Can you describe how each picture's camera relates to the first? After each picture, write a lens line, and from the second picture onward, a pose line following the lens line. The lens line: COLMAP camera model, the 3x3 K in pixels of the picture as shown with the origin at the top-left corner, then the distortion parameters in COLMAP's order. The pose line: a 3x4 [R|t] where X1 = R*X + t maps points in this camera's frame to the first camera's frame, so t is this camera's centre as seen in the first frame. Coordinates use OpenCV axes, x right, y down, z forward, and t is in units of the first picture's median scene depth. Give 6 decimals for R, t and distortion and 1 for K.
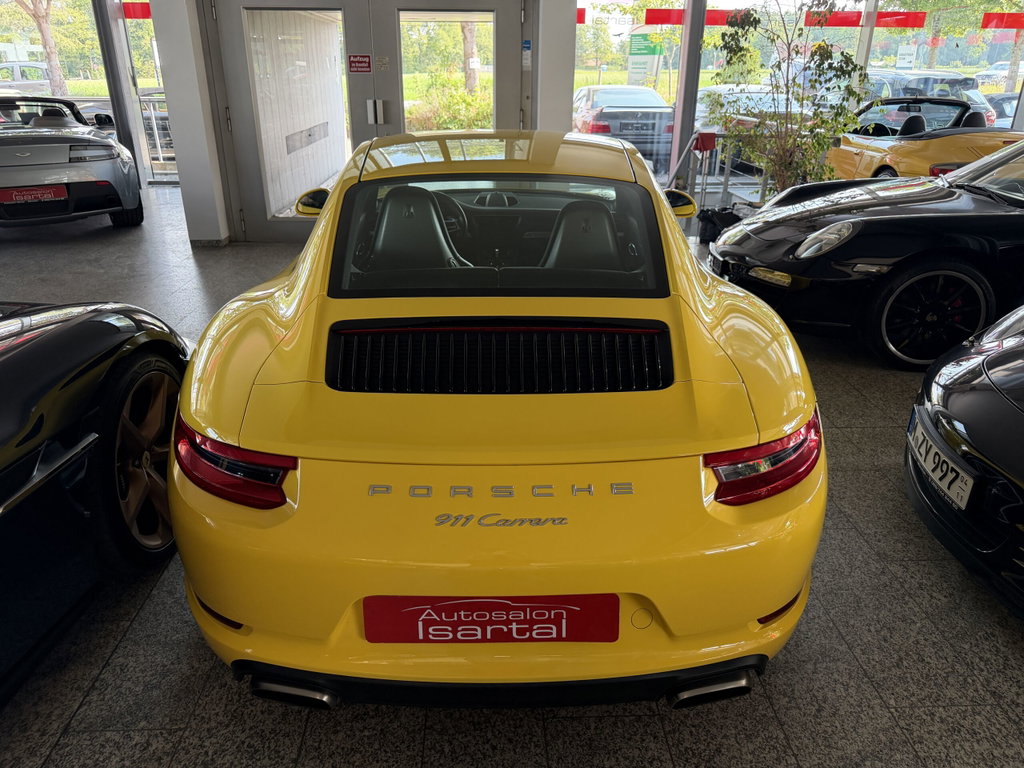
lens RADIAL K [[727.6, 0, 509.7], [0, 727.6, 384.3], [0, 0, 1]] dist [0.003956, -0.009591]
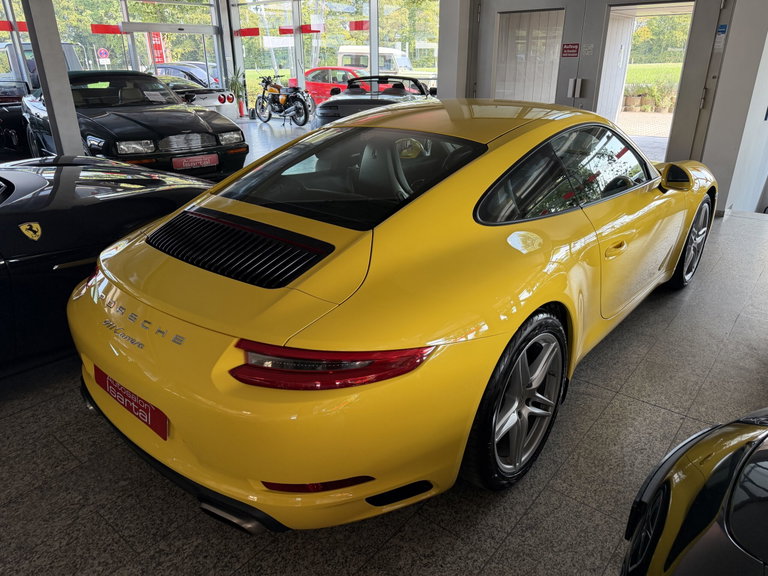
lens RADIAL K [[545.7, 0, 383.0], [0, 545.7, 291.8], [0, 0, 1]] dist [0.003956, -0.009591]
pose [[0.758345, 0.240203, -0.605983, 1.031283], [-0.242455, 0.966872, 0.079839, -0.125808], [0.605086, 0.086378, 0.791461, 0.362853]]
